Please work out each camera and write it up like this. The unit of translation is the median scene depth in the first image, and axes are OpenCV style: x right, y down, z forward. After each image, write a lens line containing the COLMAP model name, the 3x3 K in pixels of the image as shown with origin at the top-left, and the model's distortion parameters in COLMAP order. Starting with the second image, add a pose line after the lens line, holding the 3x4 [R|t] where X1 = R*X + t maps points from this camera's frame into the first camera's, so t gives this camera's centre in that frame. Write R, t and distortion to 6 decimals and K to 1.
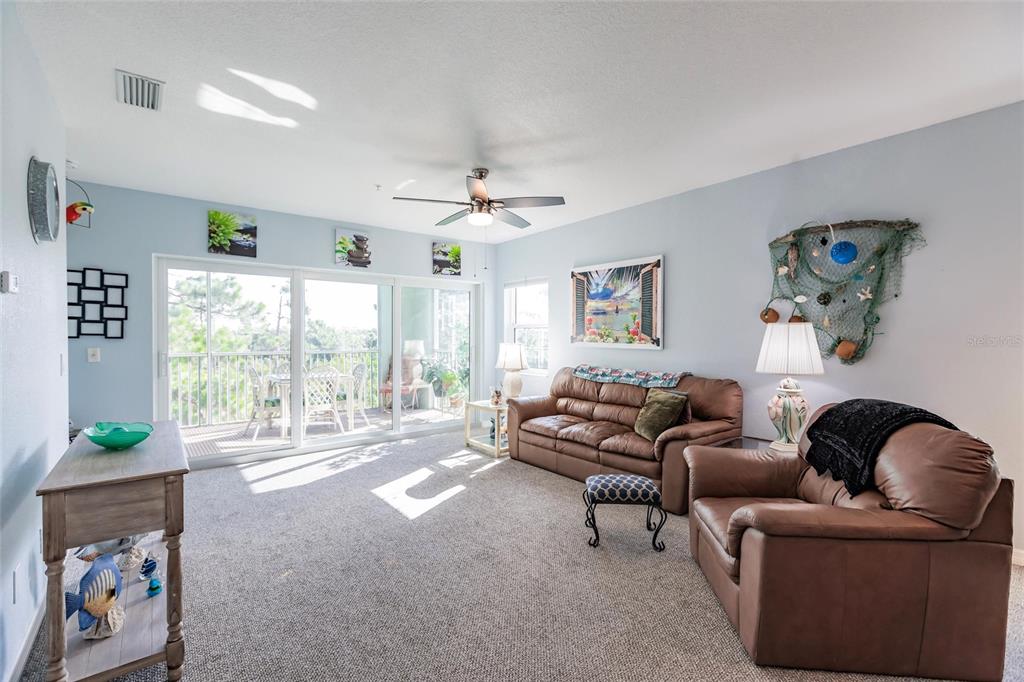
lens RADIAL K [[454.0, 0, 517.6], [0, 454.0, 339.3], [0, 0, 1]] dist [-0.001570, -0.000172]
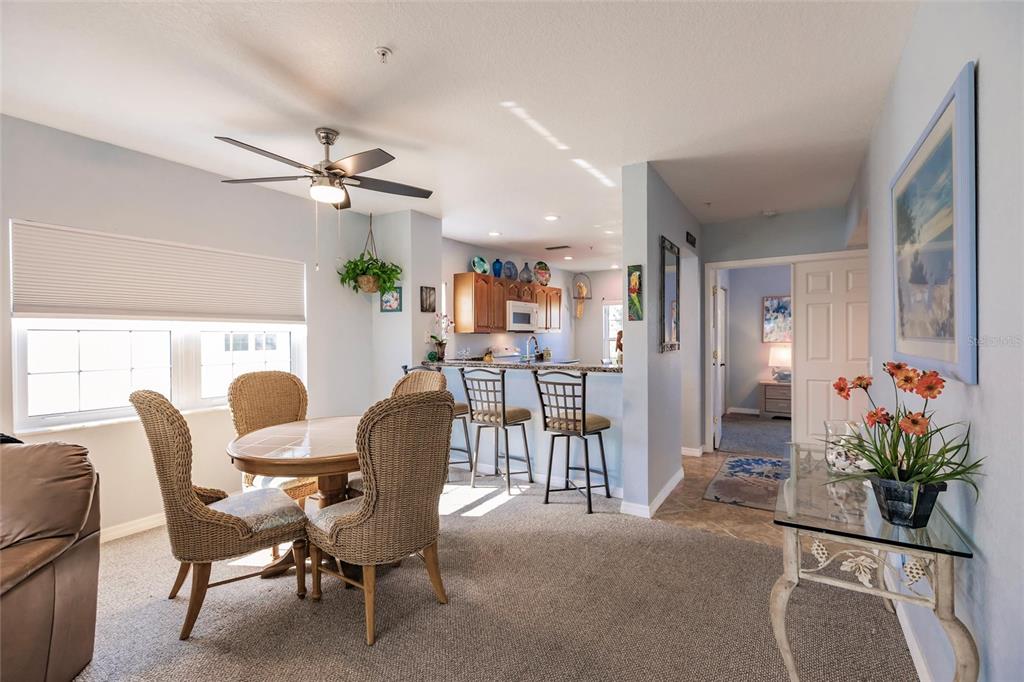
lens RADIAL K [[456.9, 0, 510.2], [0, 456.9, 338.5], [0, 0, 1]] dist [0.000293, -0.000087]
pose [[-0.322831, -0.002866, 0.946452, -0.117527], [0.016163, 0.999833, 0.008541, -0.007099], [-0.946319, 0.018055, -0.322731, 0.137782]]
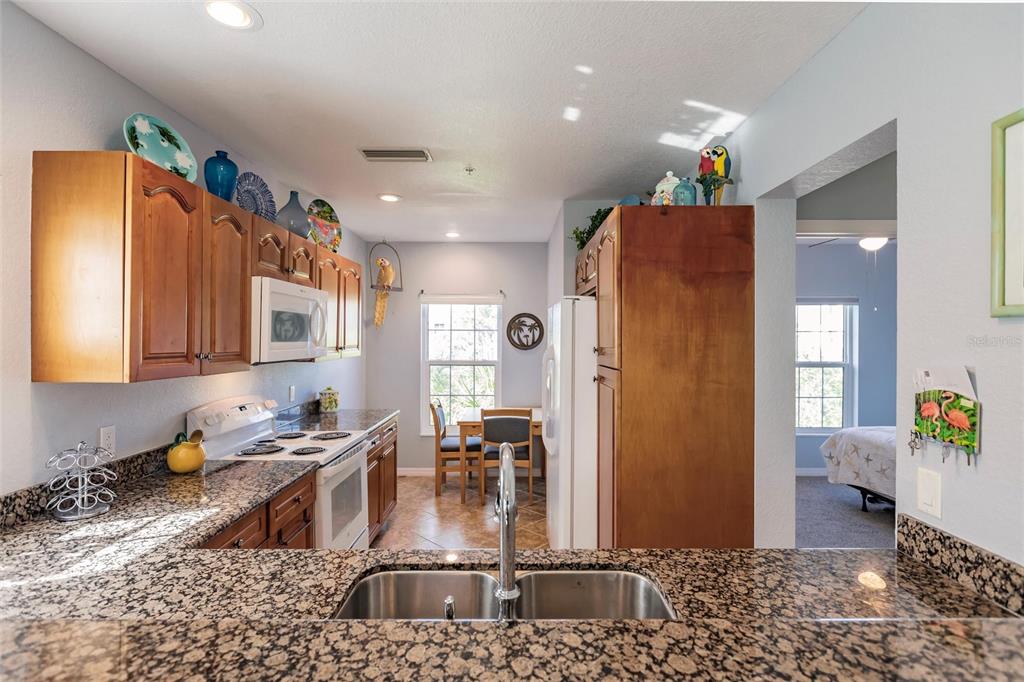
lens RADIAL K [[494.4, 0, 512.0], [0, 494.4, 341.0], [0, 0, 1]] dist [-0.001535, -0.000064]
pose [[-0.781229, -0.004254, 0.624230, 0.688993], [0.003846, 0.999925, 0.011627, -0.048560], [-0.624233, 0.011484, -0.781154, -0.073665]]
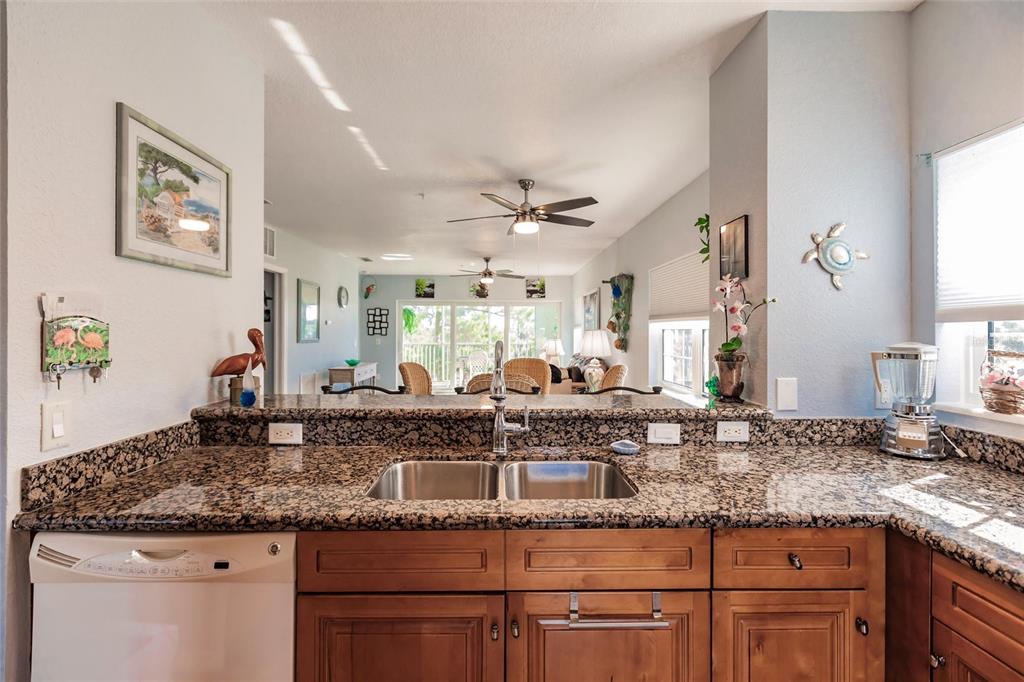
lens RADIAL K [[455.4, 0, 507.5], [0, 455.4, 330.1], [0, 0, 1]] dist [-0.000357, -0.000617]
pose [[0.792233, 0.000245, -0.610219, 1.033881], [-0.009127, 0.999893, -0.011448, -0.007224], [0.610151, 0.014639, 0.792150, -0.502888]]
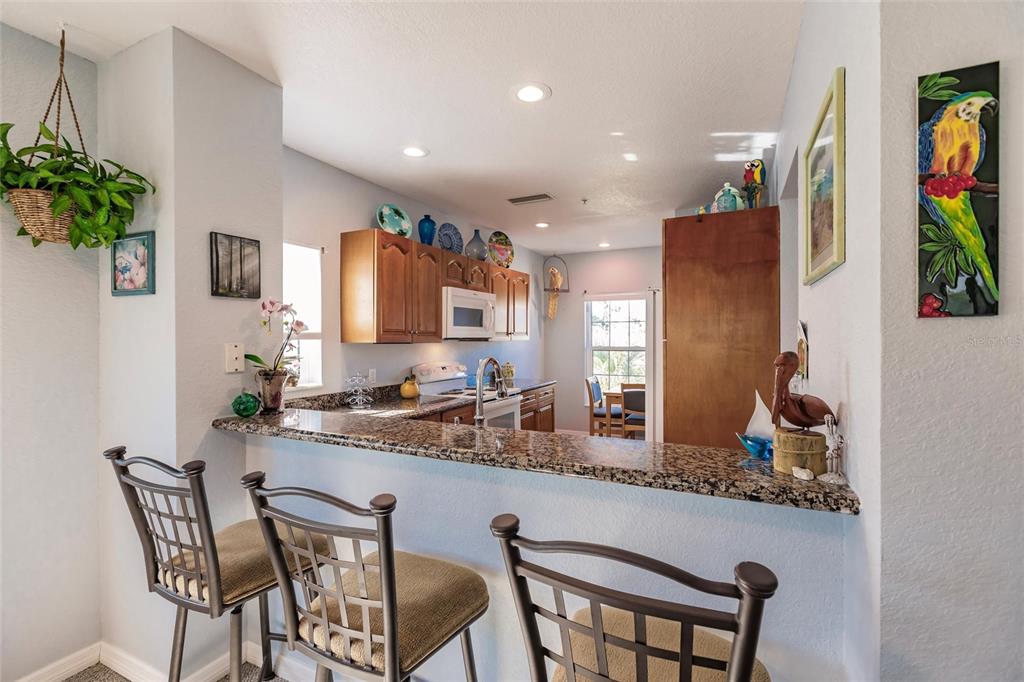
lens RADIAL K [[456.9, 0, 510.2], [0, 456.9, 338.5], [0, 0, 1]] dist [0.000293, -0.000087]
pose [[-0.421887, 0.001558, 0.906647, 0.437264], [0.013868, 0.999893, 0.004735, -0.021547], [-0.906542, 0.014571, -0.421863, -0.075884]]
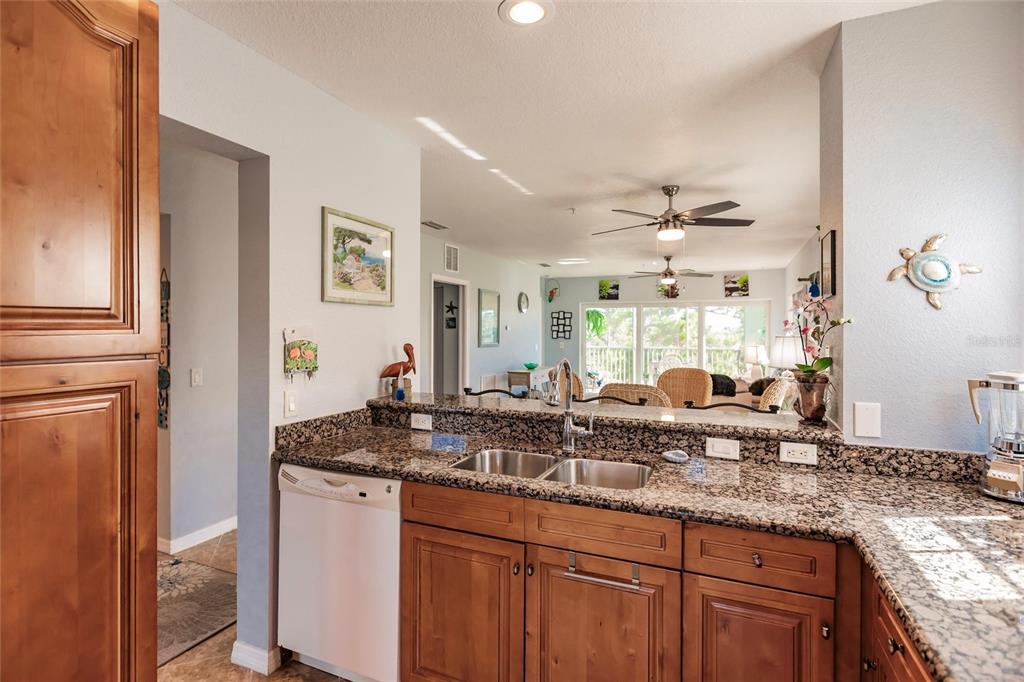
lens RADIAL K [[503.7, 0, 507.1], [0, 503.7, 329.5], [0, 0, 1]] dist [-0.003189, -0.000355]
pose [[0.465566, -0.000484, -0.885013, 1.209497], [-0.011801, 0.999908, -0.006755, -0.026087], [0.884935, 0.013589, 0.465517, -0.497560]]
